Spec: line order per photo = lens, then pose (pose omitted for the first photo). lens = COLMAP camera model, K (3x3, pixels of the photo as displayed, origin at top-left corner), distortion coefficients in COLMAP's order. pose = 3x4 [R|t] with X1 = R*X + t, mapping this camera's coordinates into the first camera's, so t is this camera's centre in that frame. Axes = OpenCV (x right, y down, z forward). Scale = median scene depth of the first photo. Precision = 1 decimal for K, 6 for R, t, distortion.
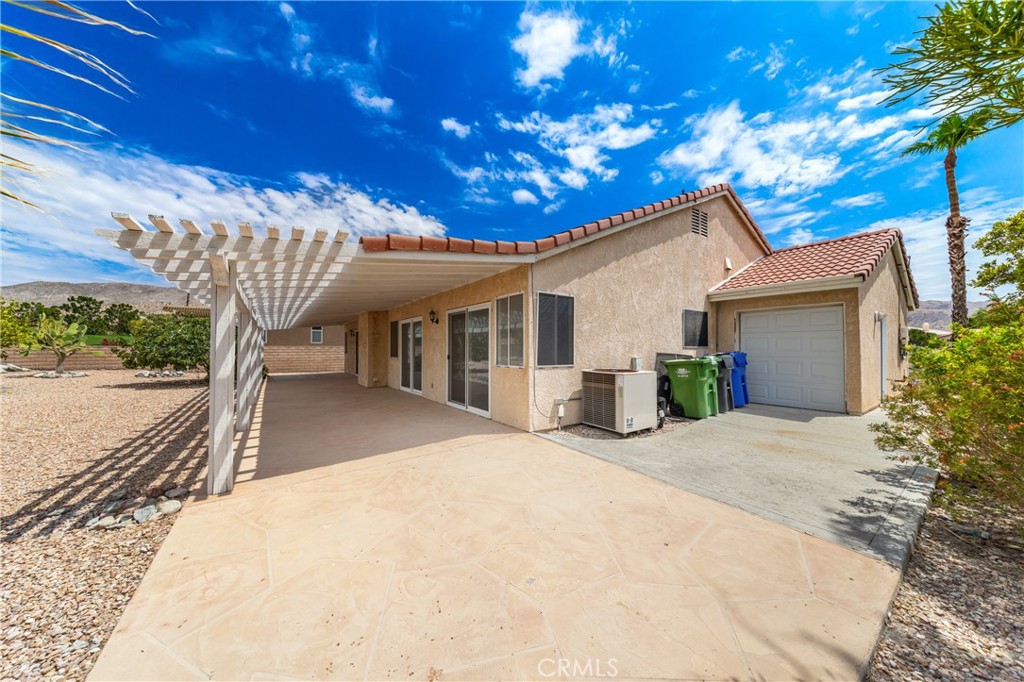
lens RADIAL K [[338.0, 0, 509.9], [0, 338.0, 339.7], [0, 0, 1]] dist [0.033877, -0.010289]
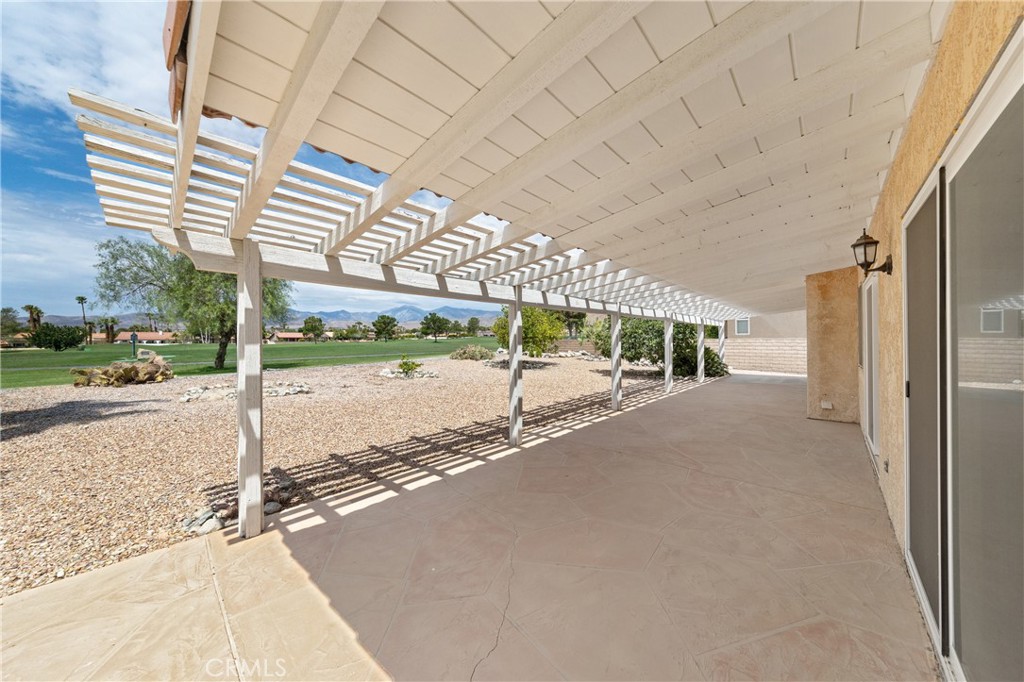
lens RADIAL K [[338.0, 0, 509.9], [0, 338.0, 339.7], [0, 0, 1]] dist [0.033877, -0.010289]
pose [[0.201567, -0.000030, -0.979475, 0.054364], [0.025616, 0.999658, 0.005241, 0.006164], [0.979140, -0.026146, 0.201498, 1.328033]]
